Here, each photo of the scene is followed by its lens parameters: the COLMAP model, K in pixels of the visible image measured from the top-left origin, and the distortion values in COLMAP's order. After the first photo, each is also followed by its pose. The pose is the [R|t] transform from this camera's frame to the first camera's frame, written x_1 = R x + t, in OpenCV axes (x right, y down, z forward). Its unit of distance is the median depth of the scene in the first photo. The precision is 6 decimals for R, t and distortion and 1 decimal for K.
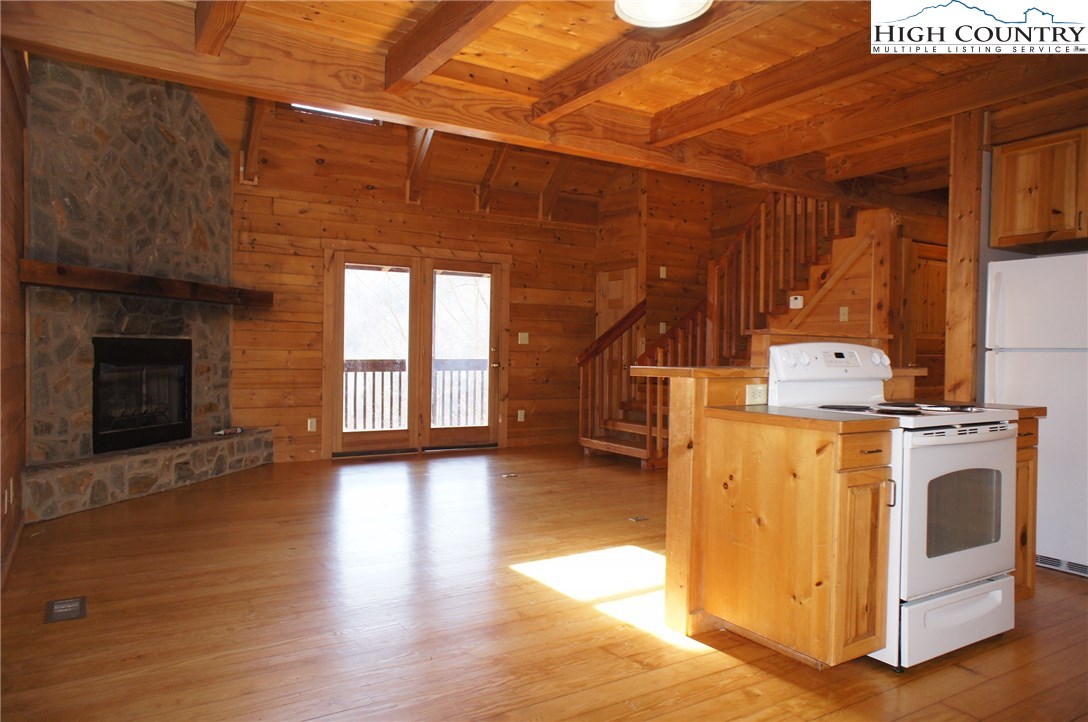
lens RADIAL K [[740.0, 0, 539.2], [0, 740.0, 364.9], [0, 0, 1]] dist [-0.057745, 0.081034]
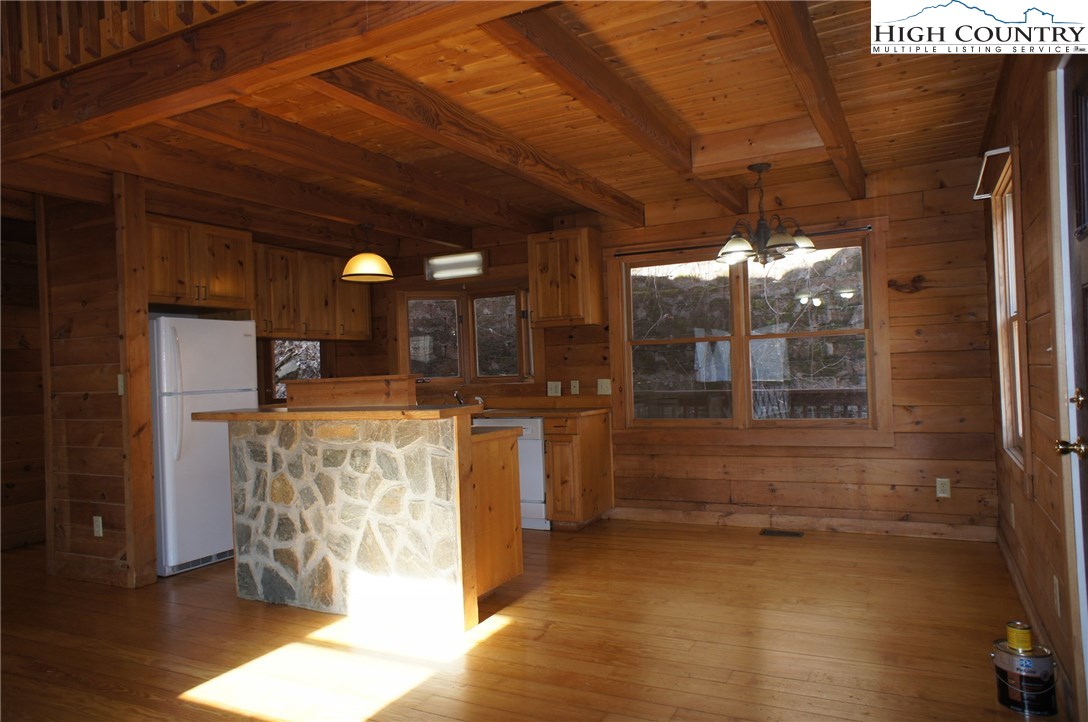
lens RADIAL K [[740.0, 0, 535.9], [0, 740.0, 366.9], [0, 0, 1]] dist [-0.057745, 0.081034]
pose [[-0.494450, 0.011081, 0.869135, -0.422286], [0.051268, 0.998550, 0.016436, -0.034203], [-0.867693, 0.052686, -0.494301, 0.690360]]
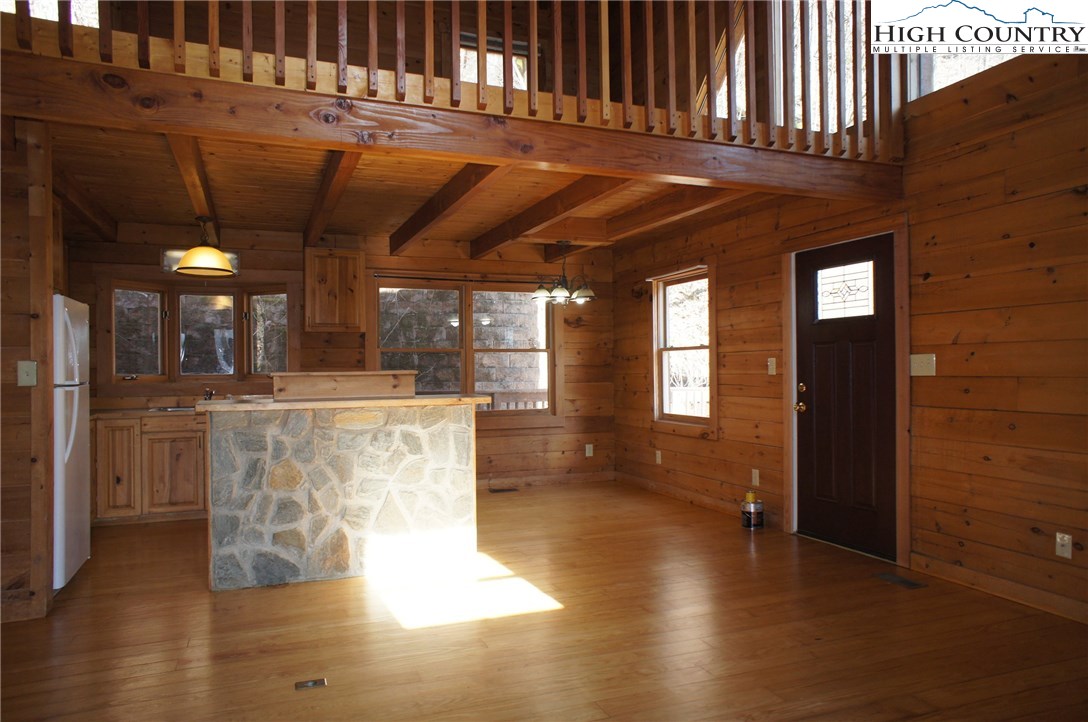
lens RADIAL K [[740.0, 0, 539.8], [0, 740.0, 363.2], [0, 0, 1]] dist [-0.057745, 0.081034]
pose [[-0.981195, -0.004078, 0.192976, -0.123310], [0.000084, 0.999768, 0.021556, -0.046763], [-0.193019, 0.021167, -0.980967, 1.183997]]
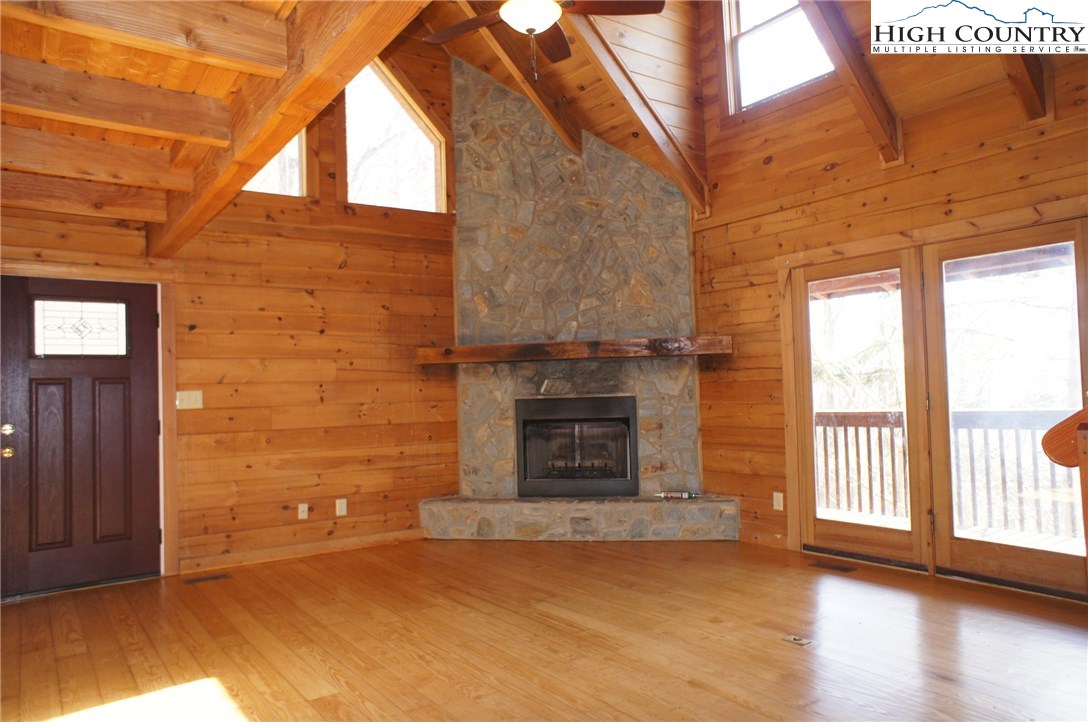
lens RADIAL K [[740.0, 0, 541.5], [0, 740.0, 360.6], [0, 0, 1]] dist [-0.057745, 0.081034]
pose [[0.057101, -0.061120, -0.996496, 0.502454], [0.006505, 0.998126, -0.060847, -0.021968], [0.998347, -0.003007, 0.057392, 0.797937]]
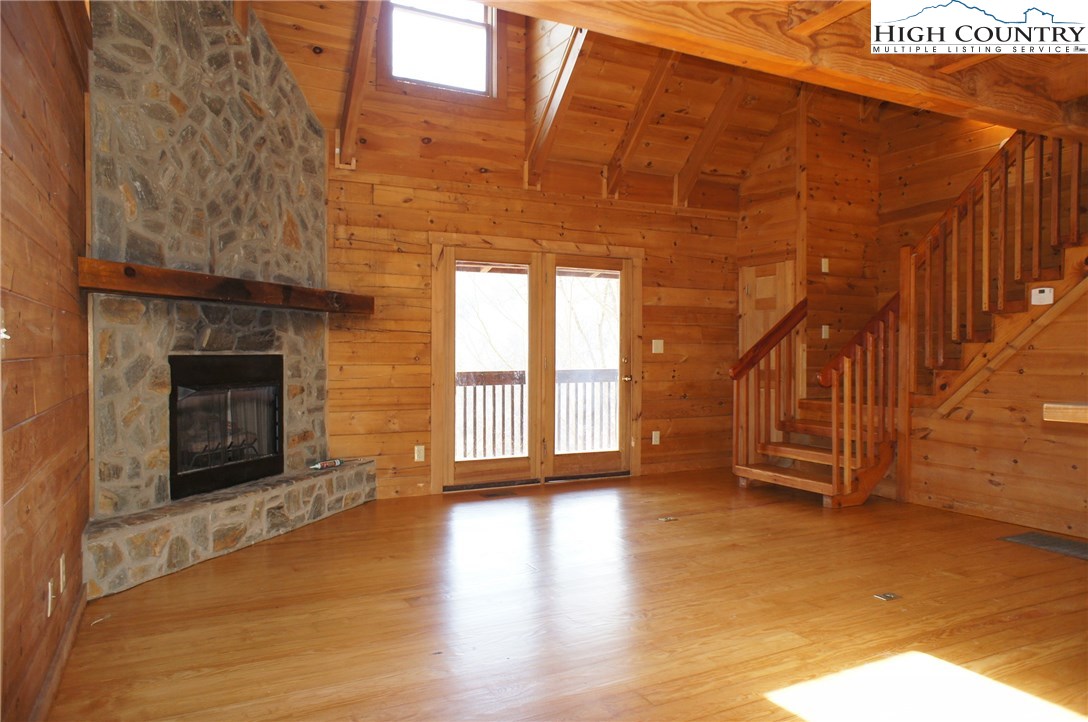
lens RADIAL K [[740.0, 0, 537.0], [0, 740.0, 364.2], [0, 0, 1]] dist [-0.057745, 0.081034]
pose [[0.996061, -0.011460, -0.087928, -0.111838], [0.010877, 0.999916, -0.007110, -0.014726], [0.088002, 0.006125, 0.996101, 0.191834]]
